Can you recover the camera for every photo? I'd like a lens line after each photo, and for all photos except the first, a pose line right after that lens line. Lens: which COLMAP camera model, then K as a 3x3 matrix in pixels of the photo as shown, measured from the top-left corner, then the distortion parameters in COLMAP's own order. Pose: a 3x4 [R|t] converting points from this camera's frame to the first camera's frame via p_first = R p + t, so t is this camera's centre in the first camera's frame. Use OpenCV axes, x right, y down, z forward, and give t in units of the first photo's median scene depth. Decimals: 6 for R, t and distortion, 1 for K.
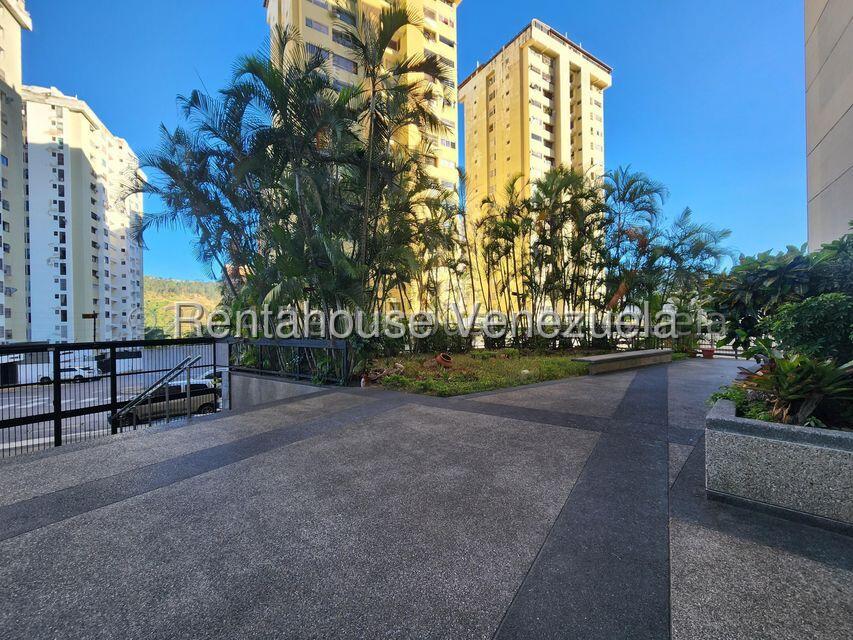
lens RADIAL K [[346.2, 0, 425.5], [0, 346.2, 319.0], [0, 0, 1]] dist [-0.001819, 0.000007]
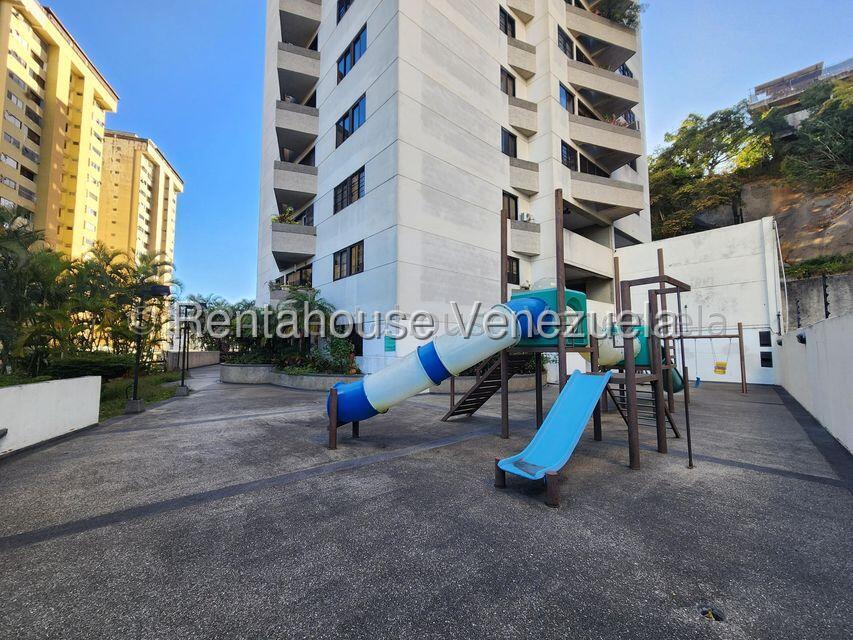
lens RADIAL K [[346.2, 0, 425.6], [0, 346.2, 321.6], [0, 0, 1]] dist [-0.001819, 0.000007]
pose [[0.247662, 0.087989, 0.964843, -0.679983], [-0.005226, 0.995974, -0.089486, 0.012508], [-0.968832, 0.017120, 0.247125, -0.429601]]
